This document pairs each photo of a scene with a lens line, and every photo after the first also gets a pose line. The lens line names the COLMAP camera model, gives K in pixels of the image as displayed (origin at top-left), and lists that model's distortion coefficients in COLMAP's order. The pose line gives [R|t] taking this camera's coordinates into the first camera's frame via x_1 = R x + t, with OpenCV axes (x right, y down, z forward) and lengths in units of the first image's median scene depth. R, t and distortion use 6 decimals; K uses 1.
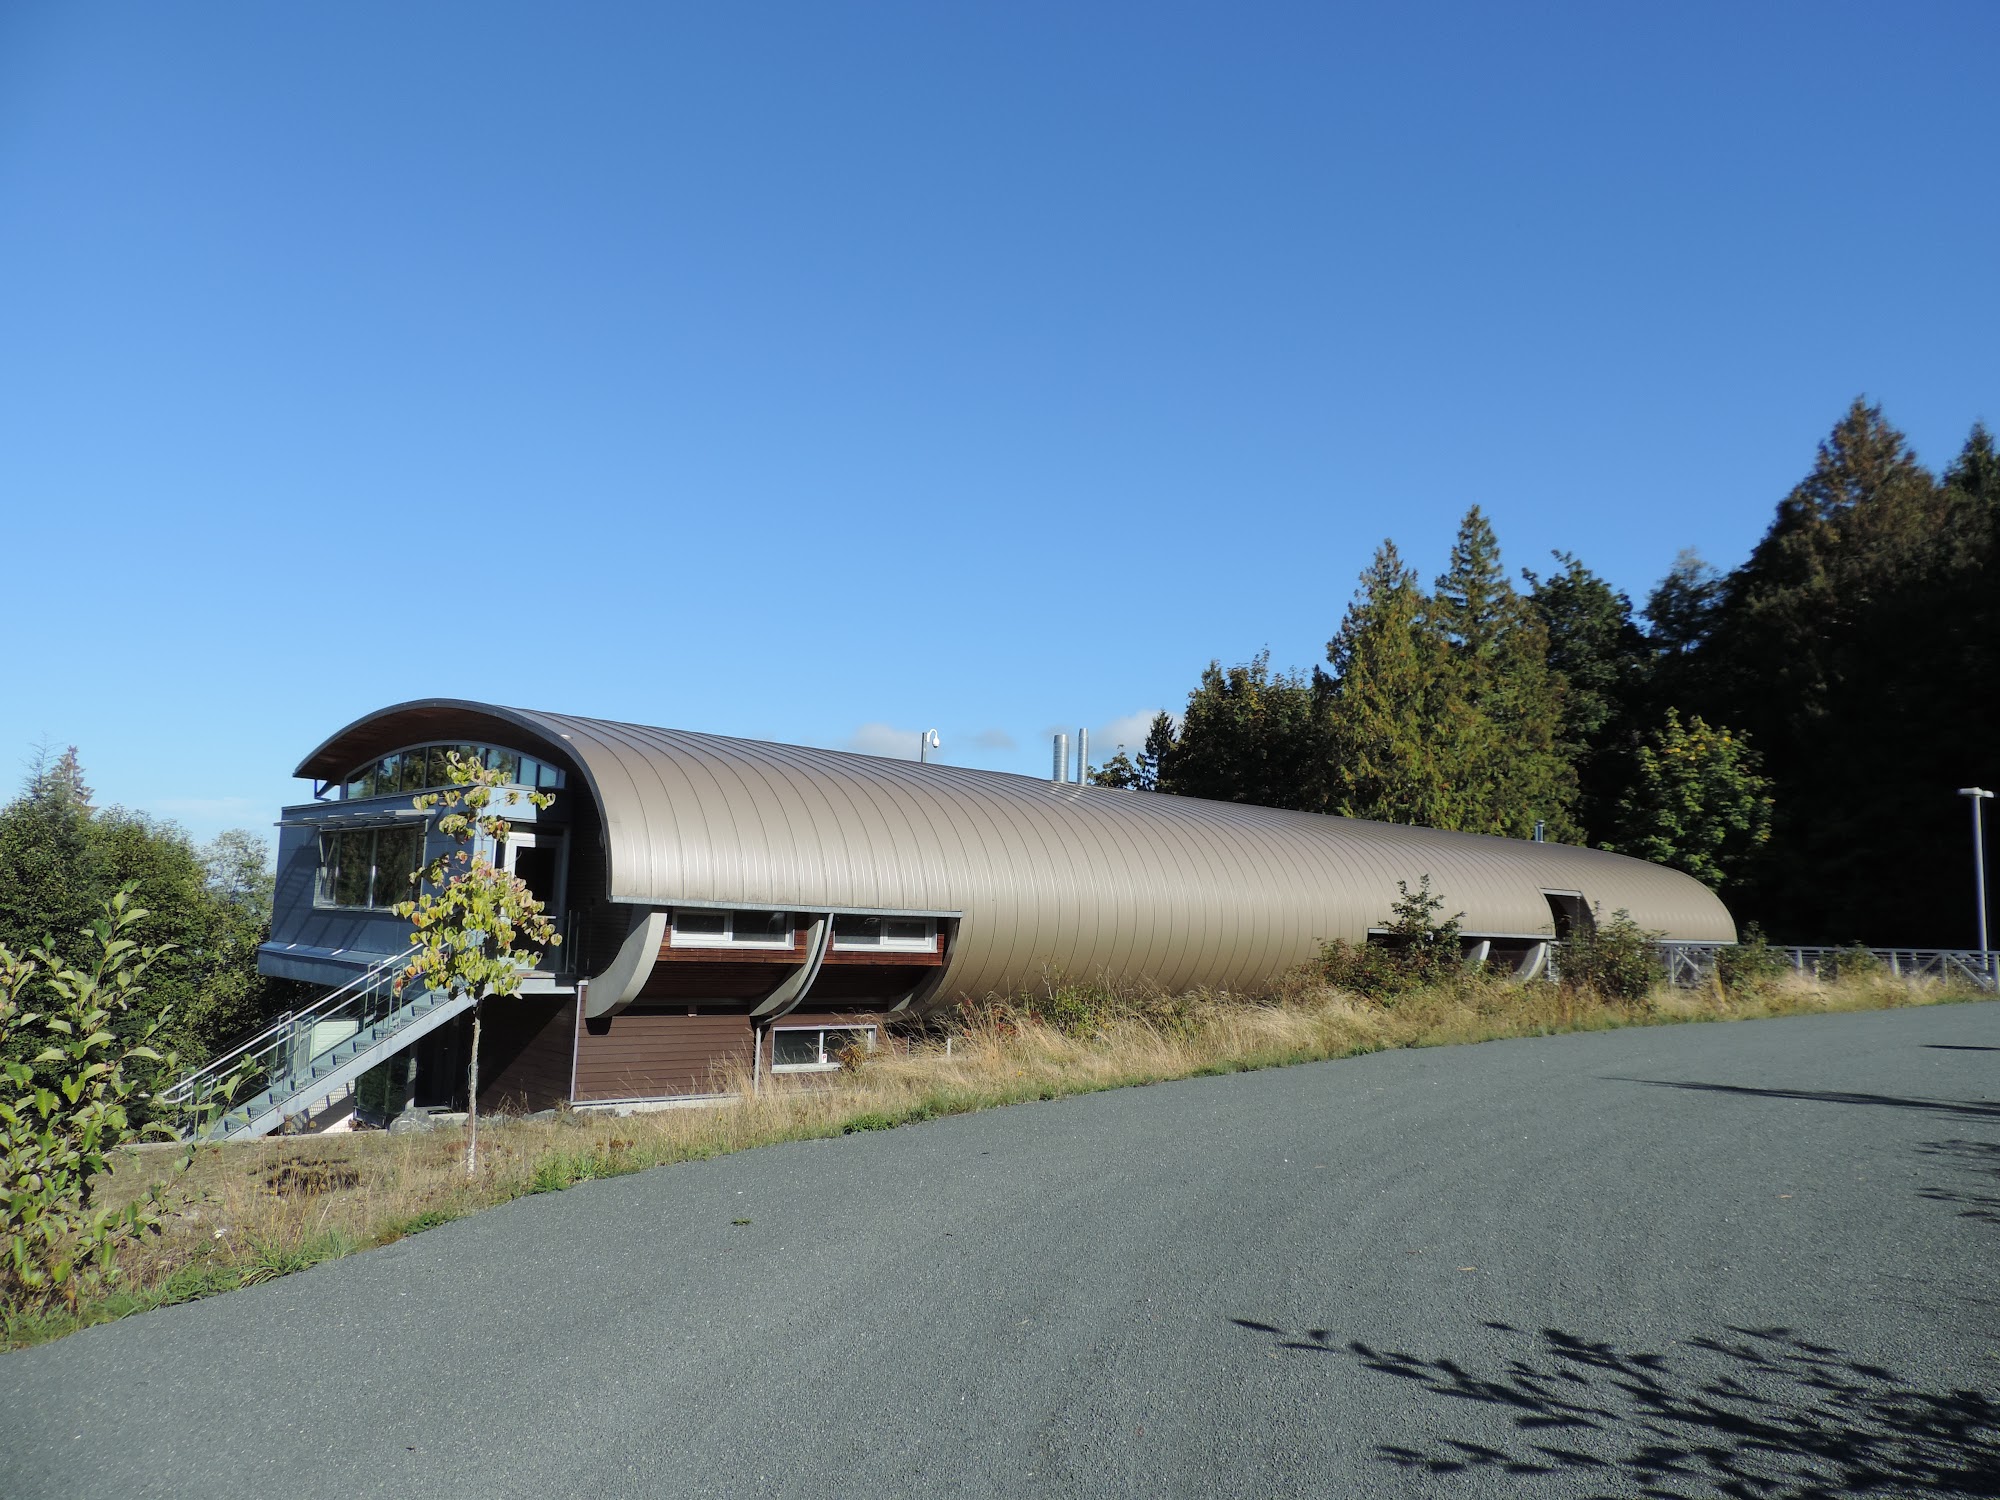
lens RADIAL K [[1439.9, 0, 1003.0], [0, 1439.9, 722.0], [0, 0, 1]] dist [-0.025703, 0.004975]
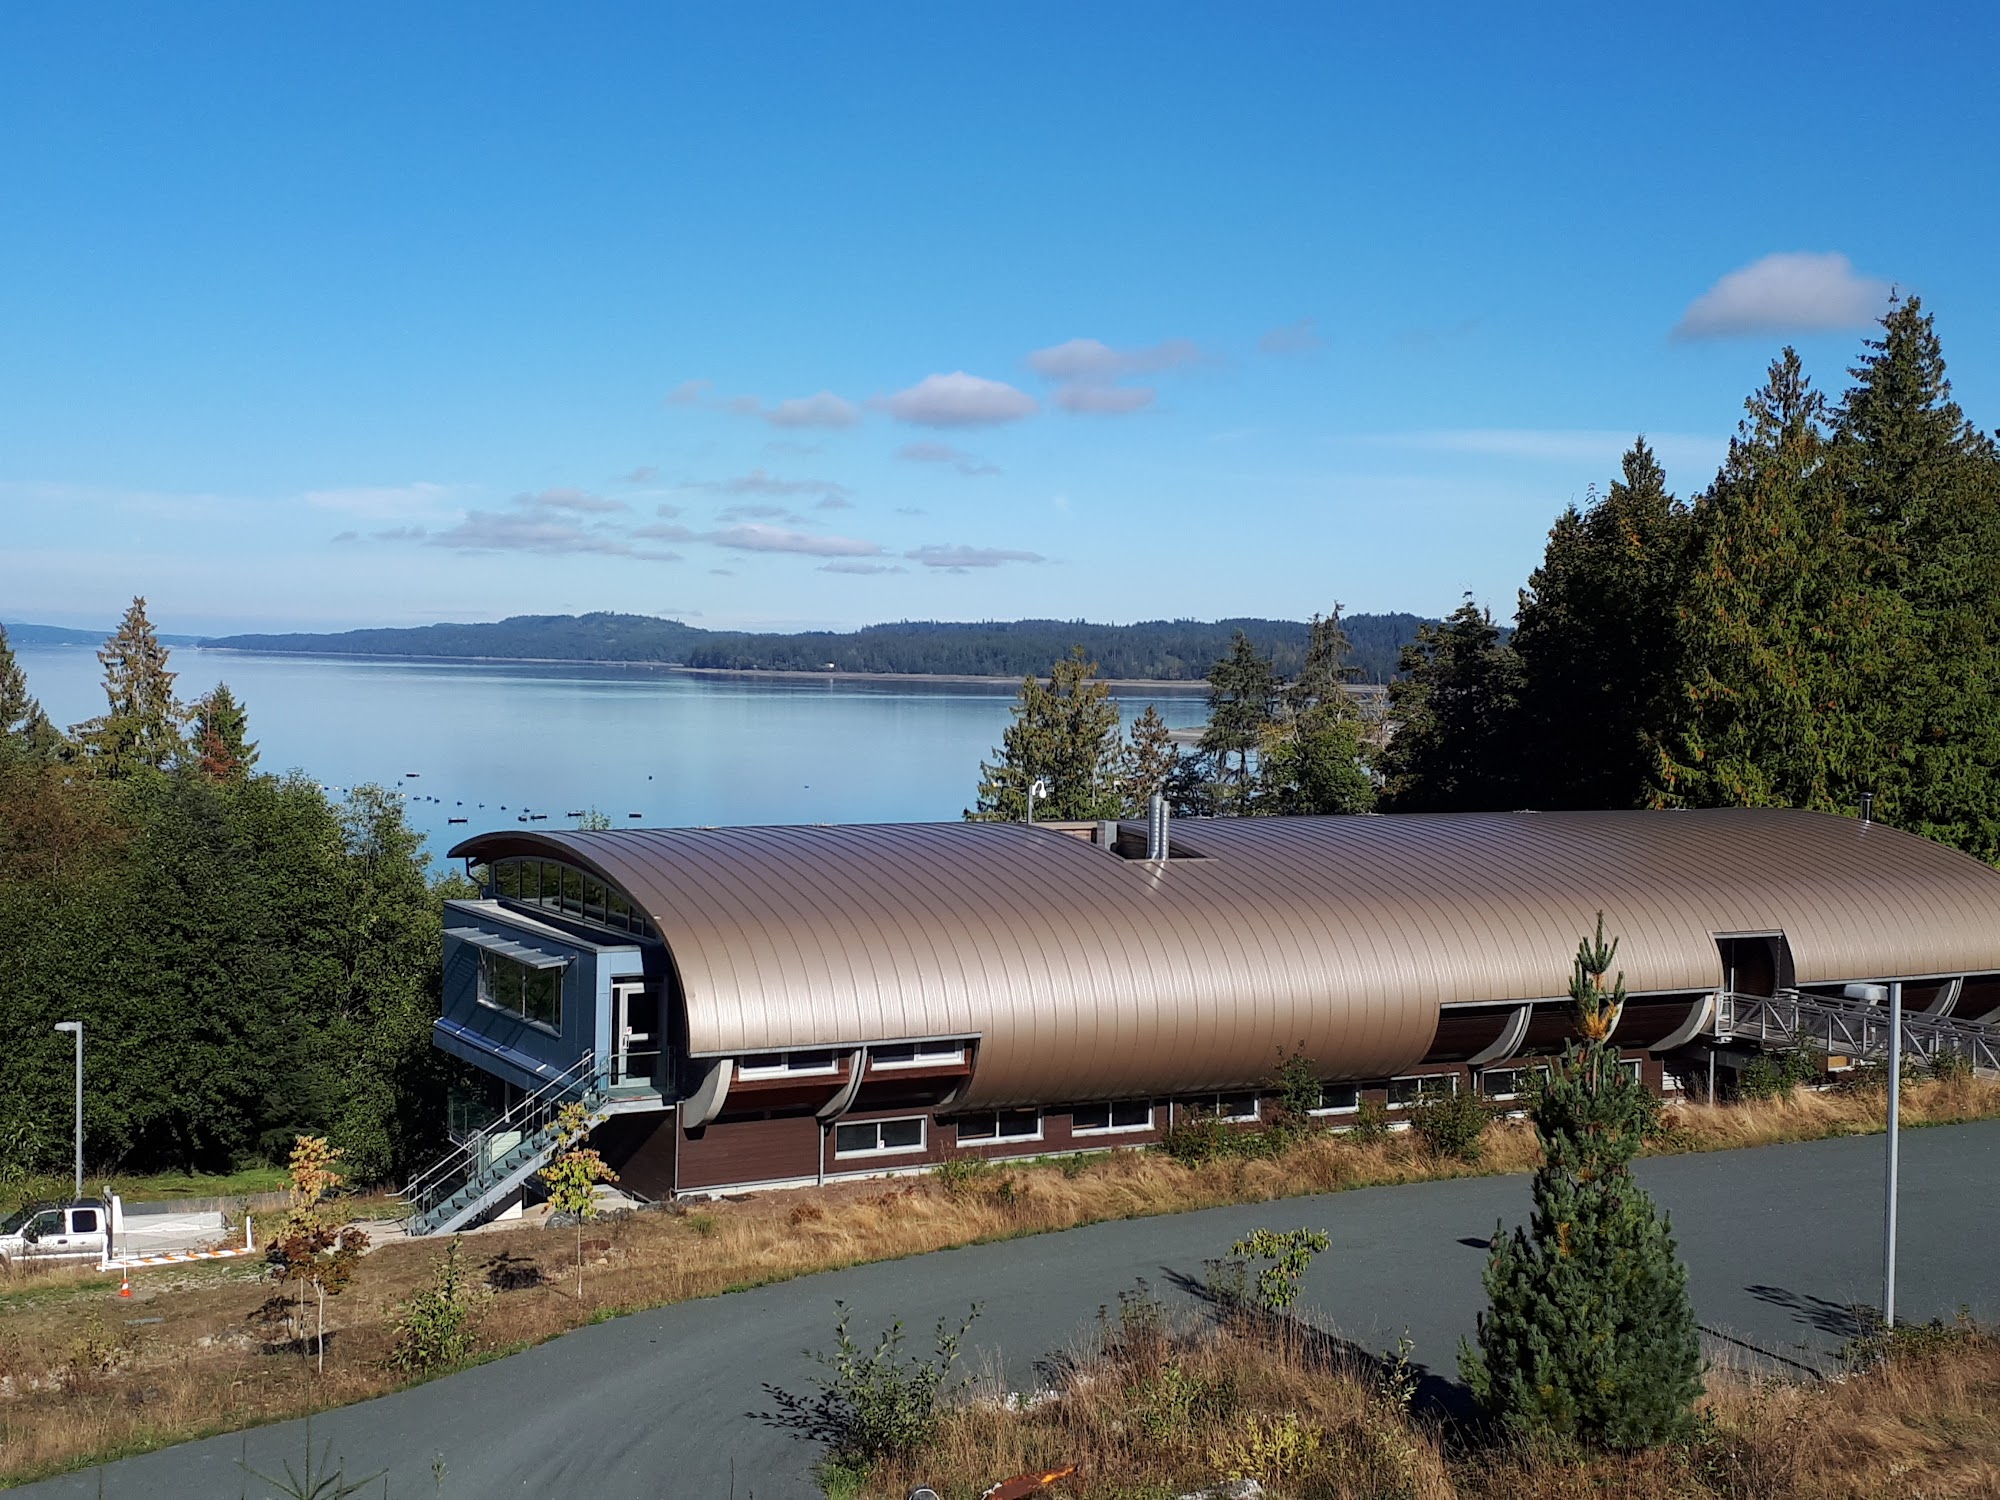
lens RADIAL K [[2490.7, 0, 975.7], [0, 2490.7, 706.6], [0, 0, 1]] dist [0.261530, -0.710570]
pose [[0.972585, -0.012201, -0.232228, 0.476065], [0.049166, 0.986837, 0.154061, -0.481687], [0.227292, -0.161255, 0.960383, -1.021933]]
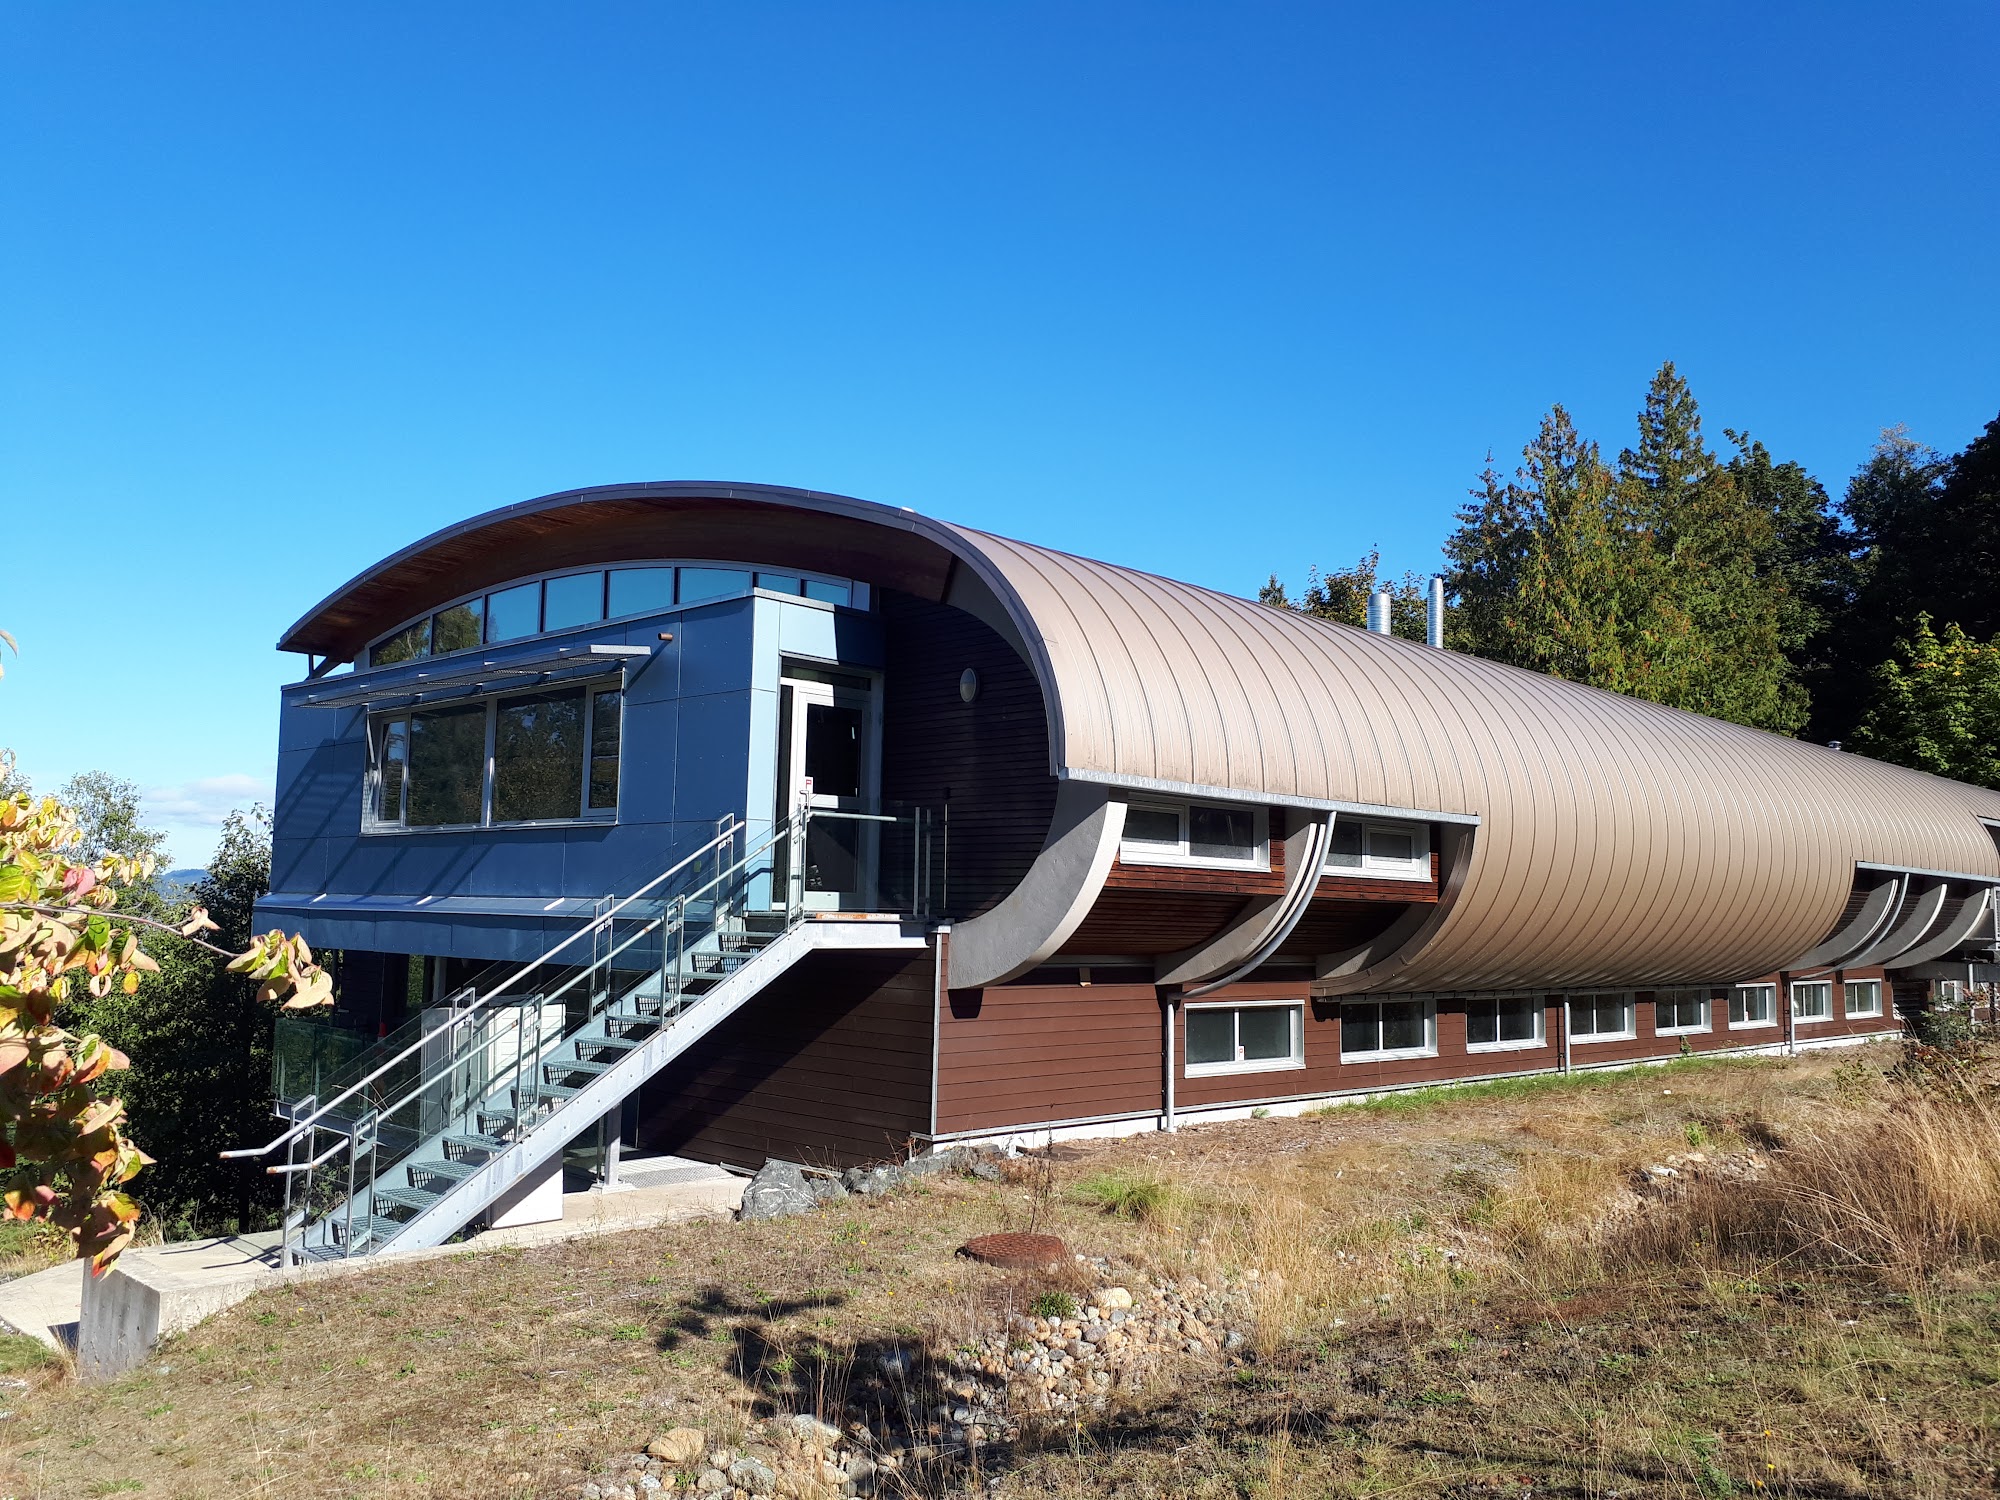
lens RADIAL K [[1632.6, 0, 1003.4], [0, 1632.6, 714.1], [0, 0, 1]] dist [0.015549, 0.001691]
pose [[0.997917, -0.004372, 0.064358, -0.287873], [0.003118, 0.999804, 0.019574, 0.074635], [-0.064430, -0.019333, 0.997735, 0.310519]]
